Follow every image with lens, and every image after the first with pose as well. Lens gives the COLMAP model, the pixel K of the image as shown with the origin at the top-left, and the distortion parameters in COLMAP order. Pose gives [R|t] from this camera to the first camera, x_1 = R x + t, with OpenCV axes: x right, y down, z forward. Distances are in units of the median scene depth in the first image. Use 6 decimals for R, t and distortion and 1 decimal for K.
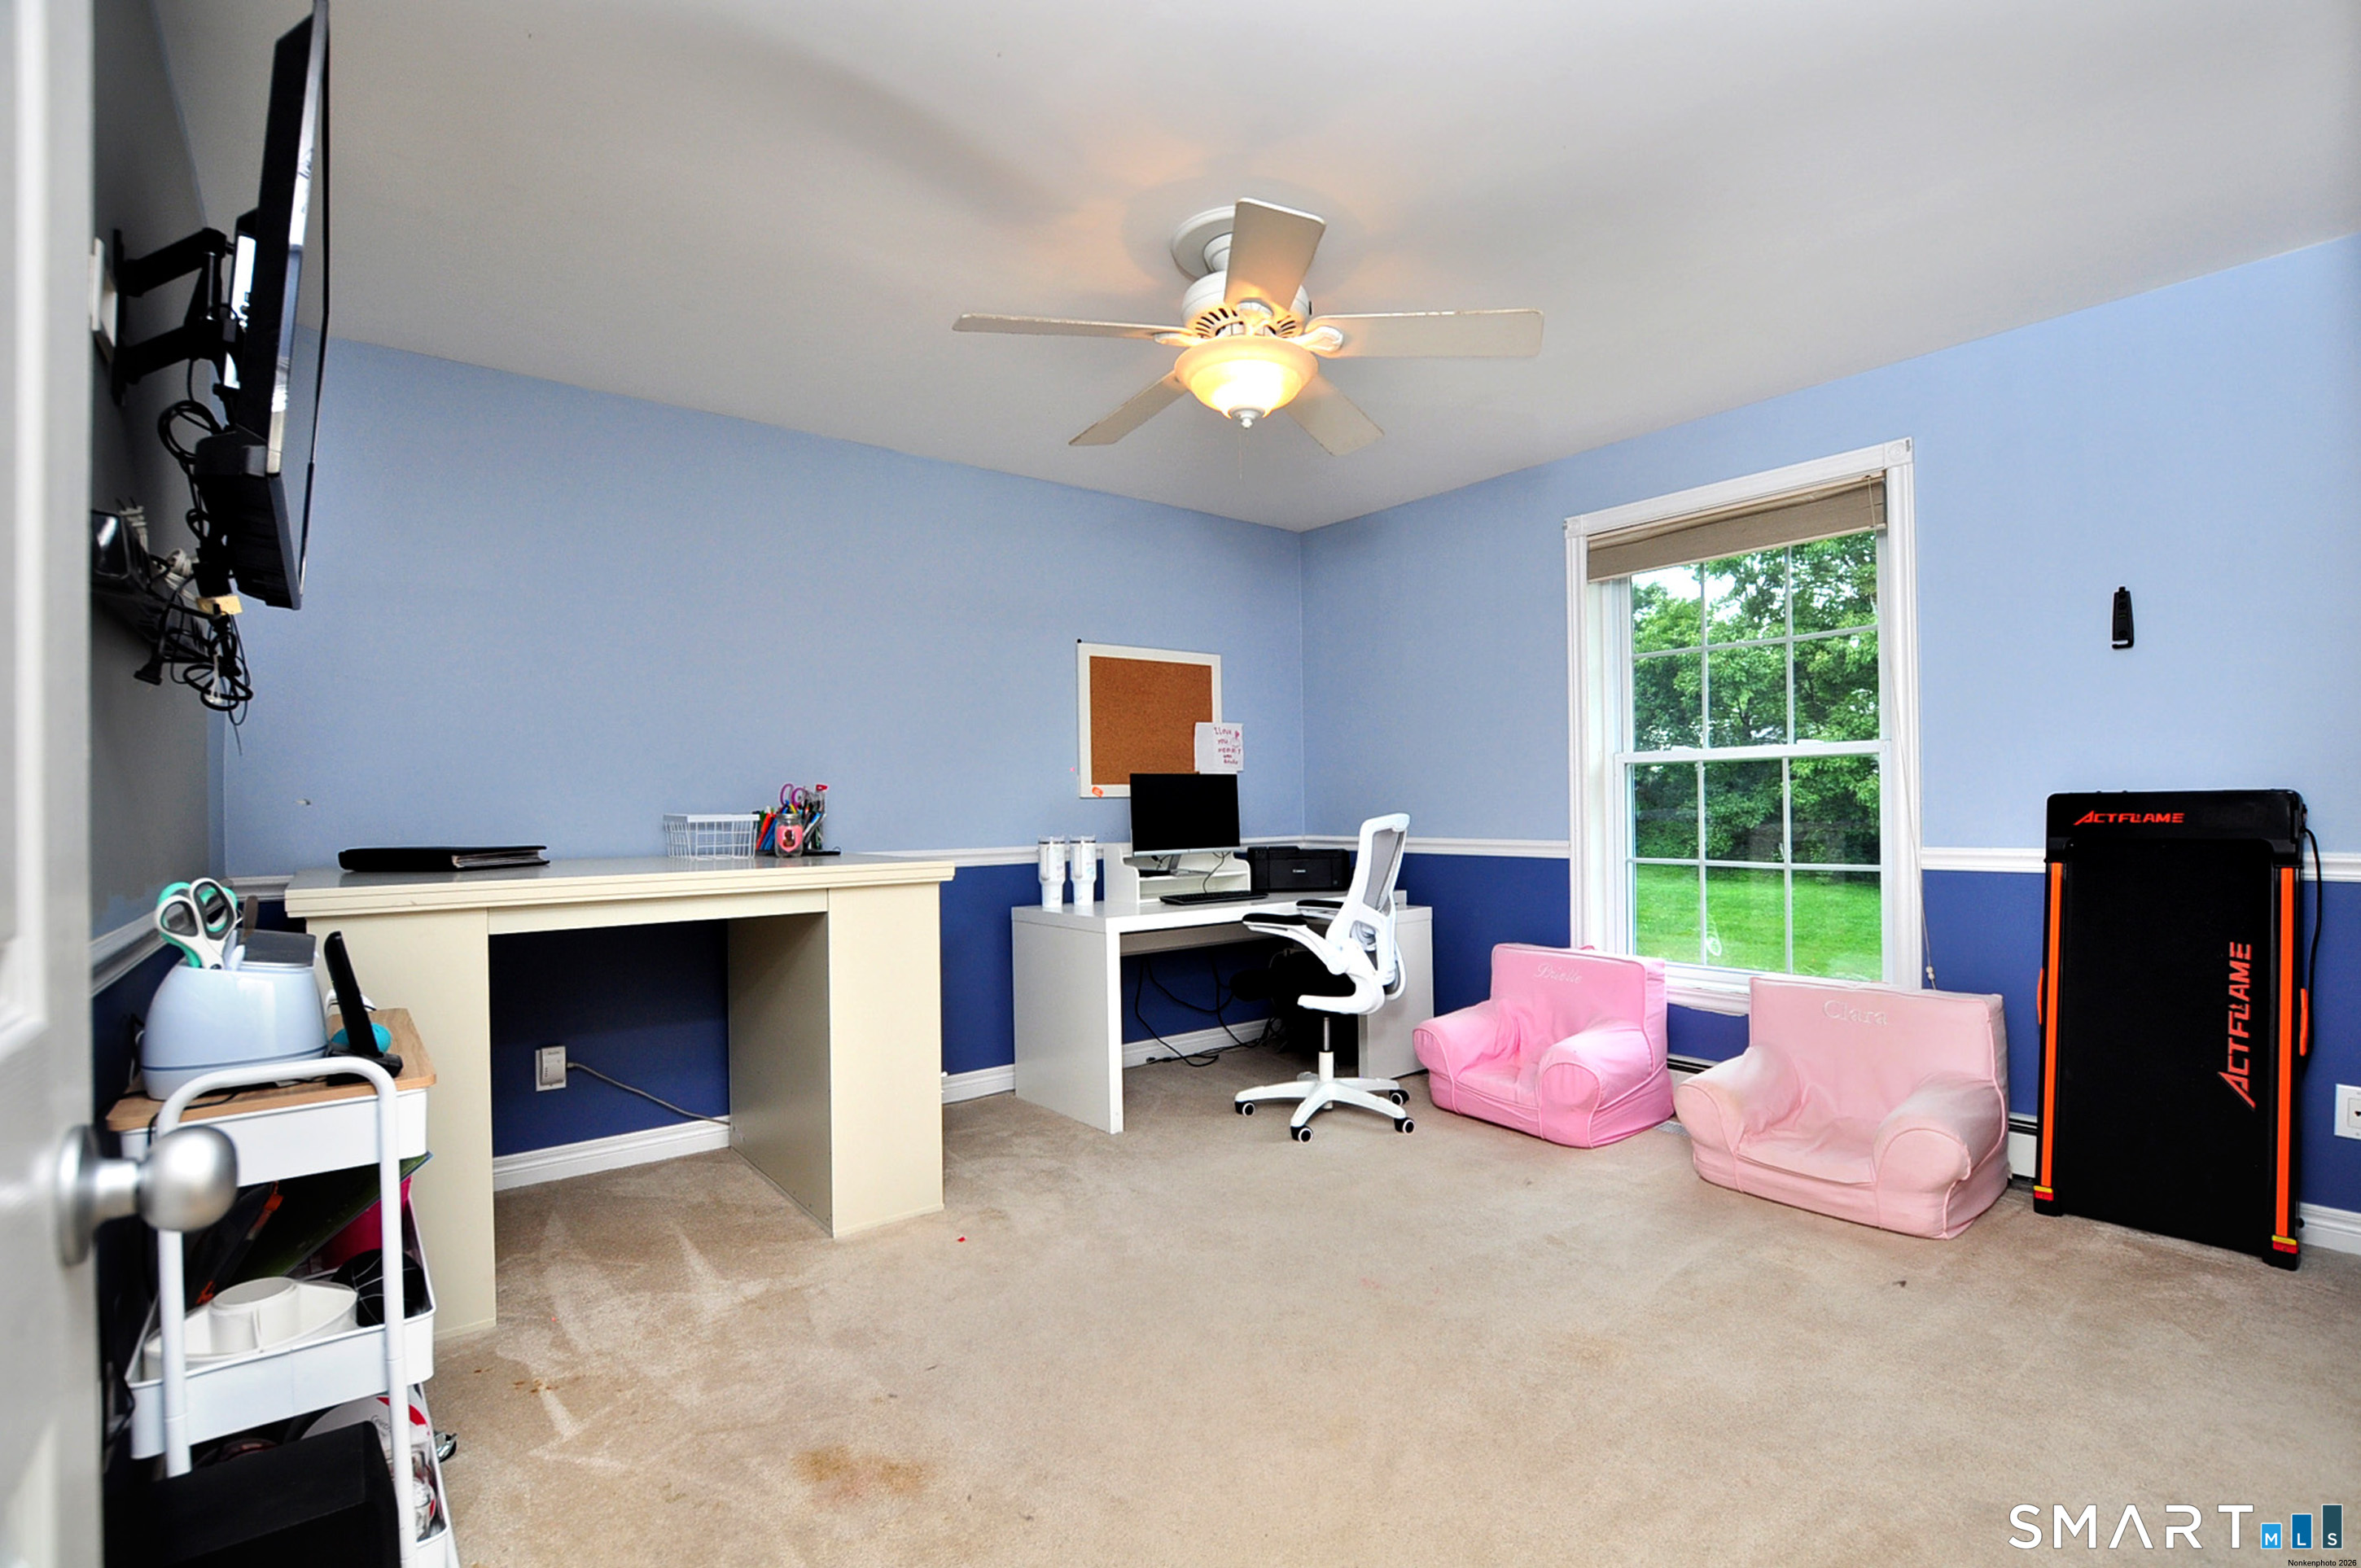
lens RADIAL K [[1039.4, 0, 1161.3], [0, 1039.4, 803.1], [0, 0, 1]] dist [-0.025448, 0.000573]
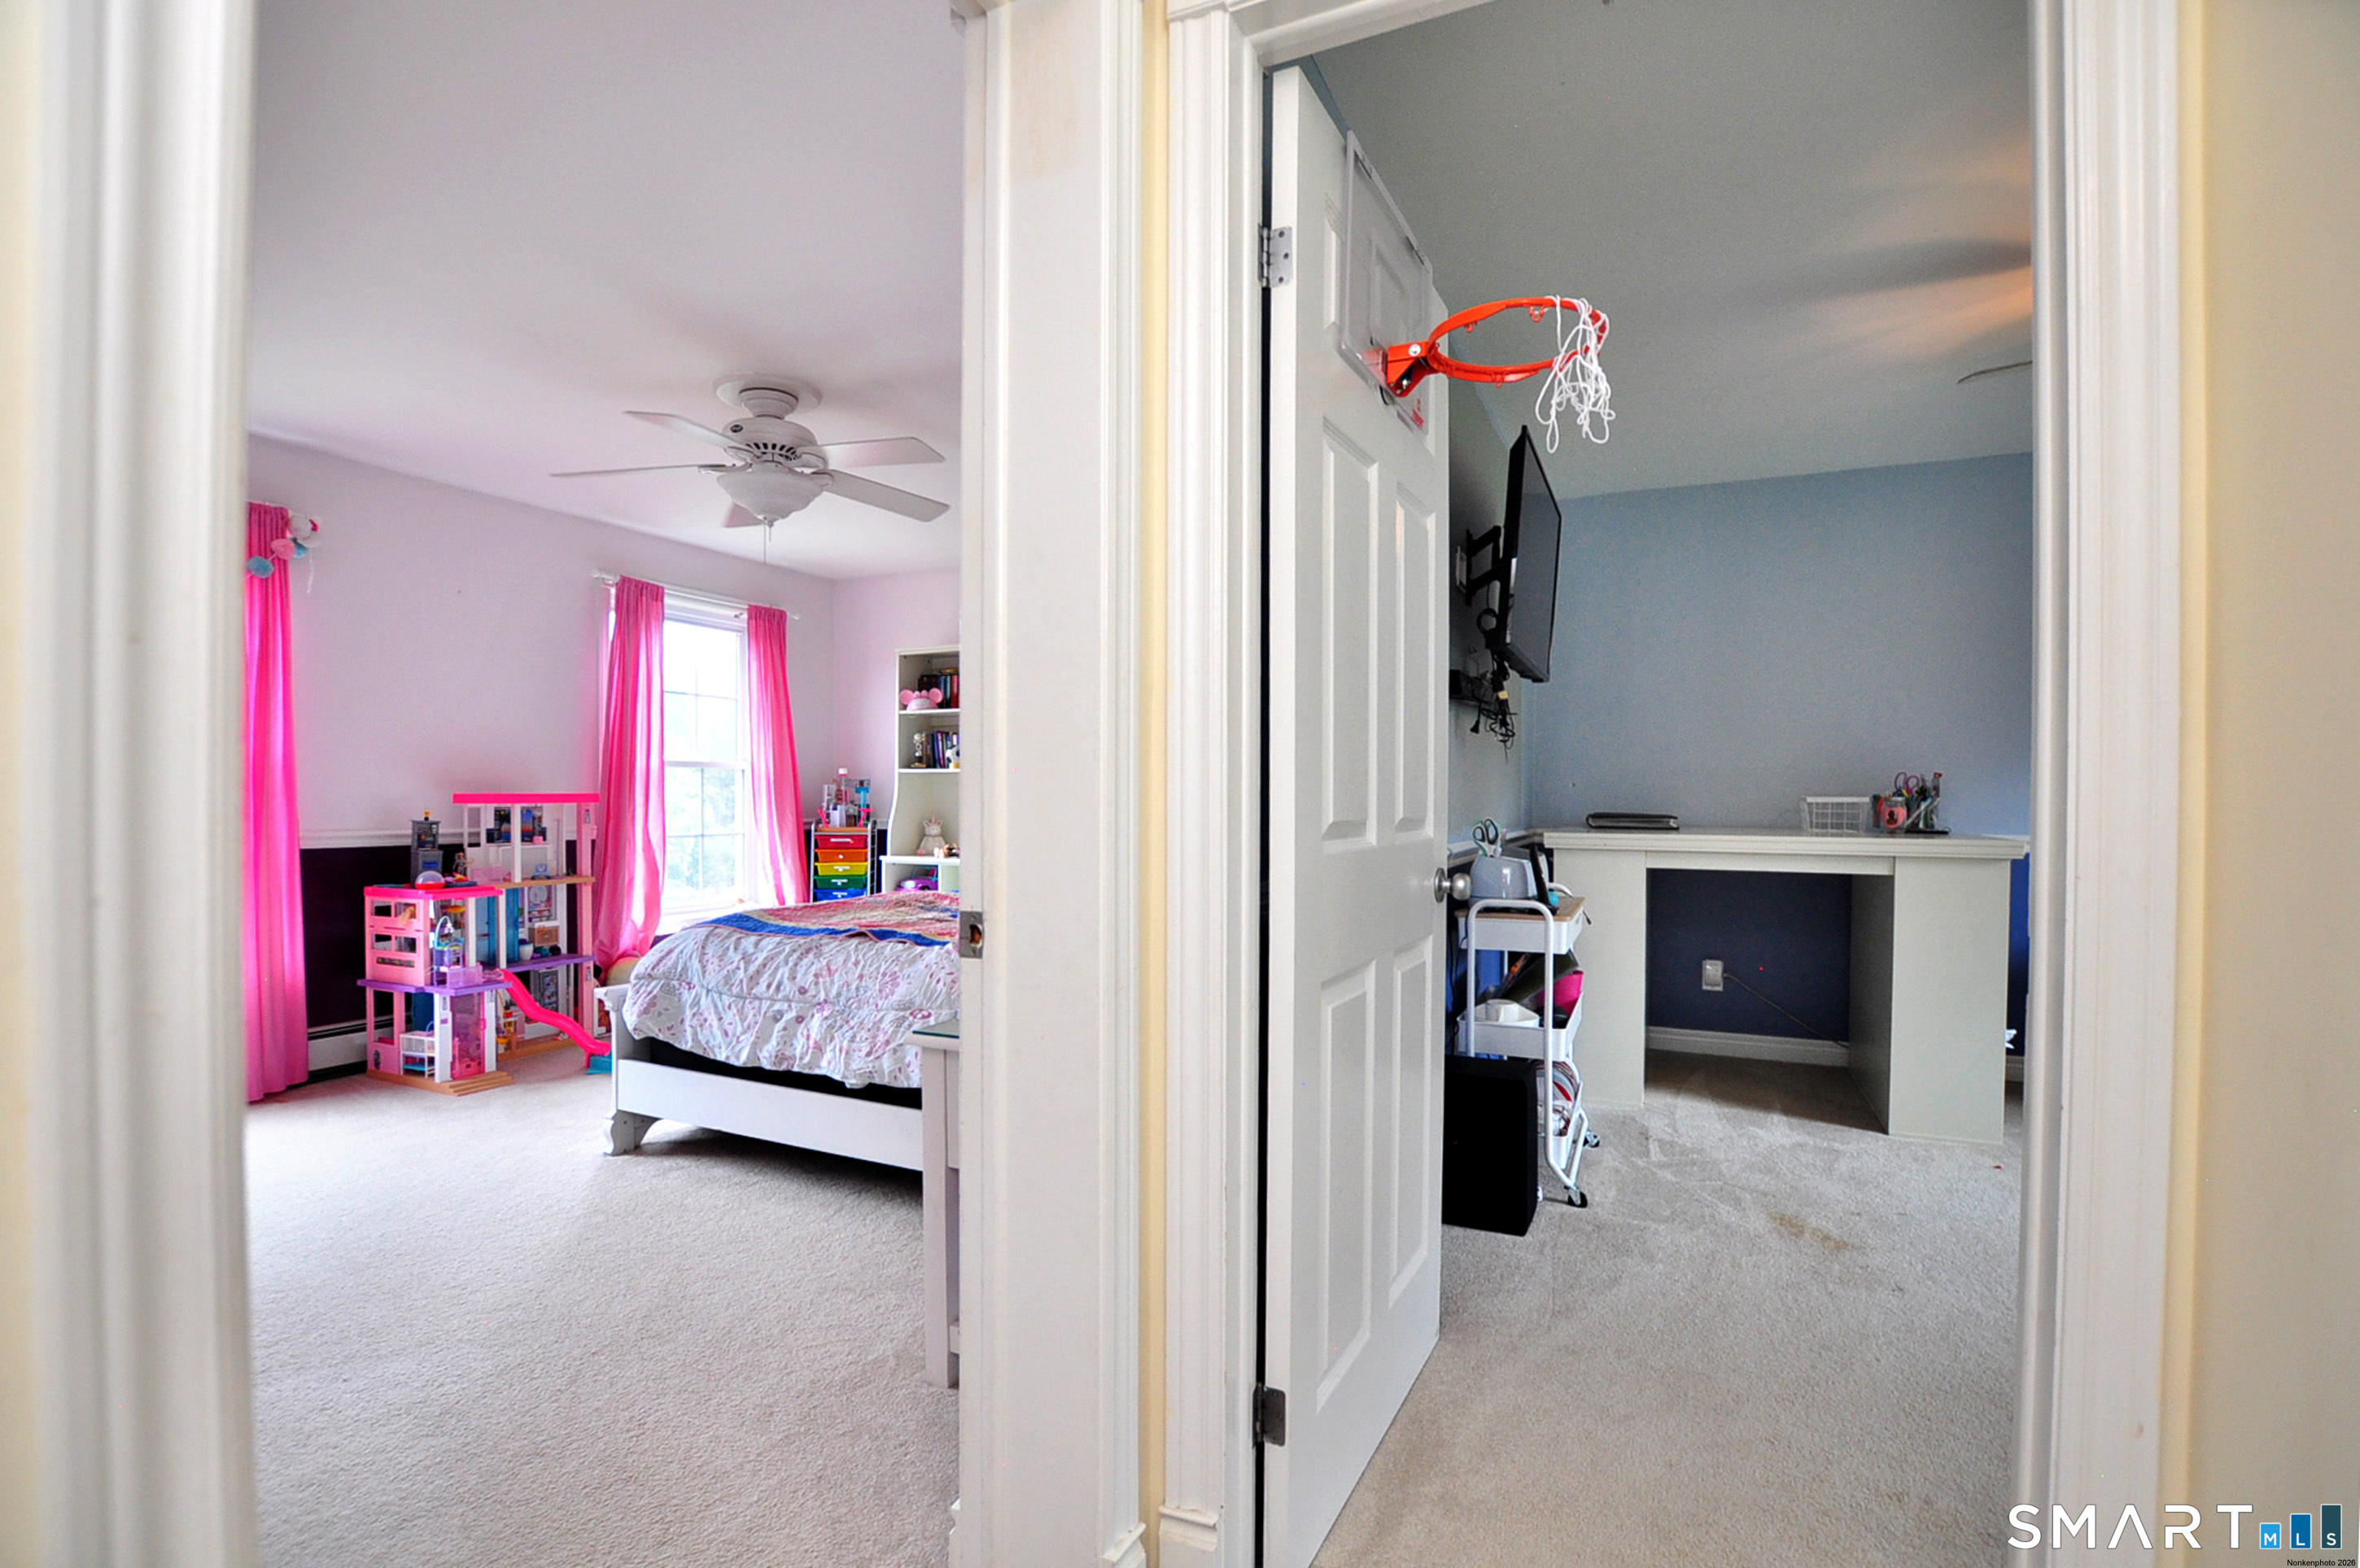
lens RADIAL K [[1085.3, 0, 1174.4], [0, 1085.3, 800.7], [0, 0, 1]] dist [-0.012142, 0.000369]
pose [[0.434296, 0.020671, -0.900533, 0.584801], [-0.008668, 0.999786, 0.018769, -0.002974], [0.900729, -0.000345, 0.434382, -0.431389]]
